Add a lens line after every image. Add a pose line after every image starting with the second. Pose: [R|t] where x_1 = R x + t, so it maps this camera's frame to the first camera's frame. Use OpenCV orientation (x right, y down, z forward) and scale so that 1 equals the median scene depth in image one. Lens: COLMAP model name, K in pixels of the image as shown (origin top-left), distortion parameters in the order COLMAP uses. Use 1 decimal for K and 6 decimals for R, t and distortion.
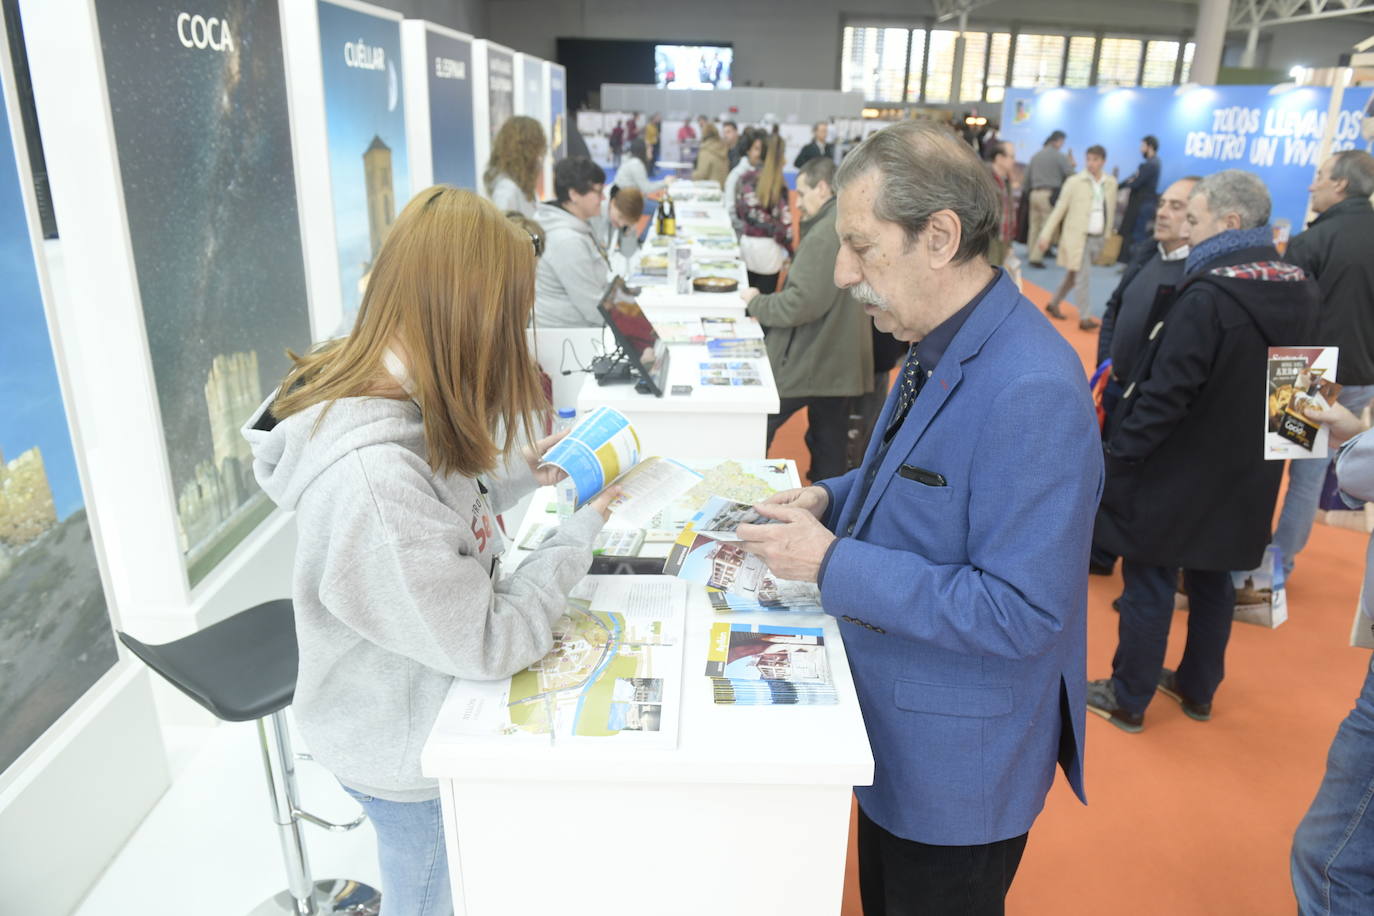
lens RADIAL K [[1011.5, 0, 687.0], [0, 1011.5, 458.0], [0, 0, 1]] dist [-0.036632, -0.003008]
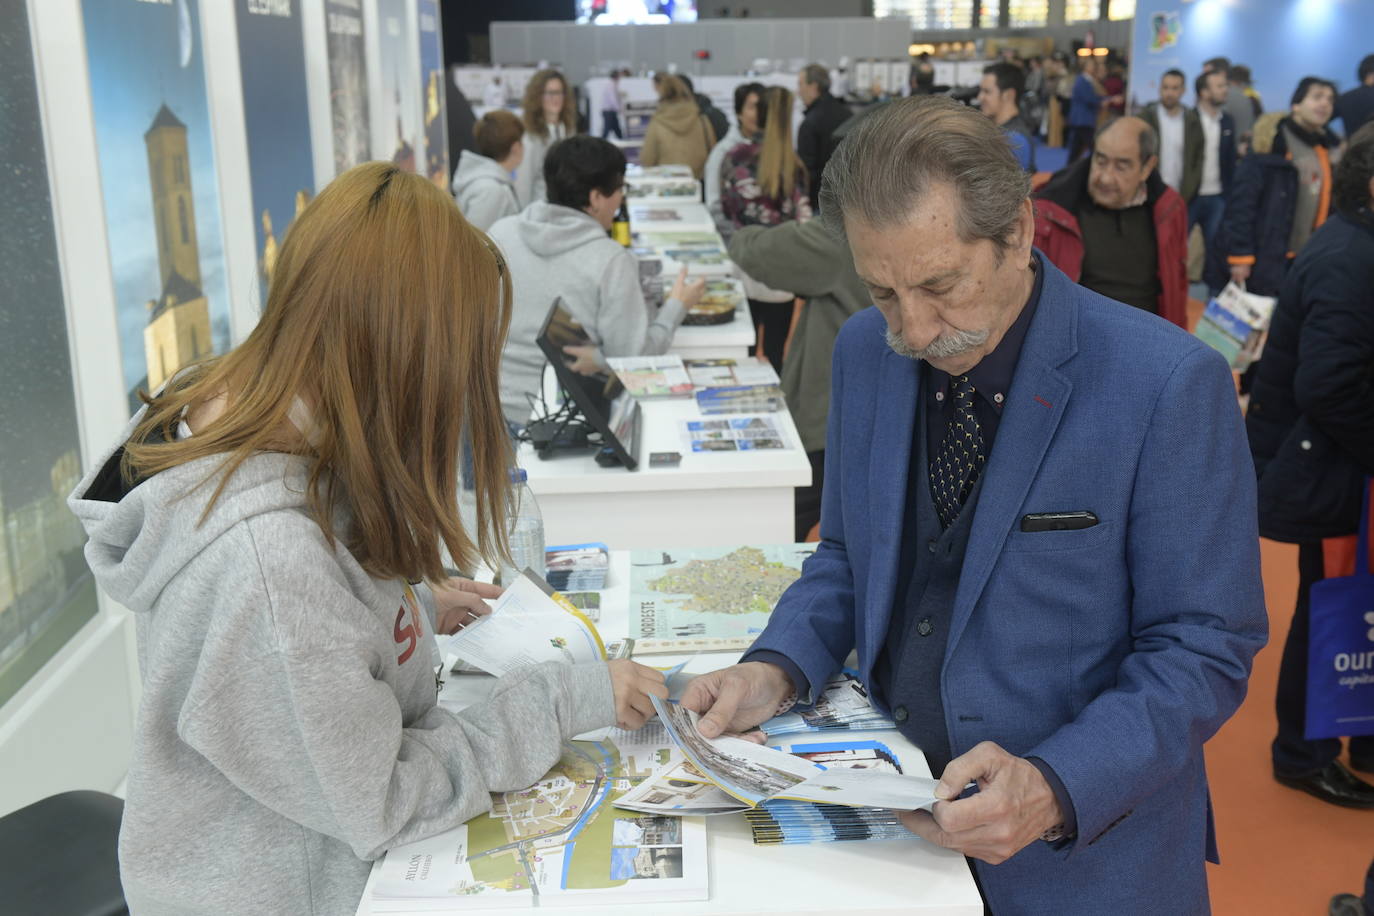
lens RADIAL K [[1756.1, 0, 687.0], [0, 1756.1, 458.0], [0, 0, 1]] dist [0.154320, 0.009390]
pose [[0.998365, -0.047170, 0.032280, -0.026660], [0.050509, 0.992427, -0.111971, 0.060138], [-0.026754, 0.113419, 0.993187, -0.152192]]
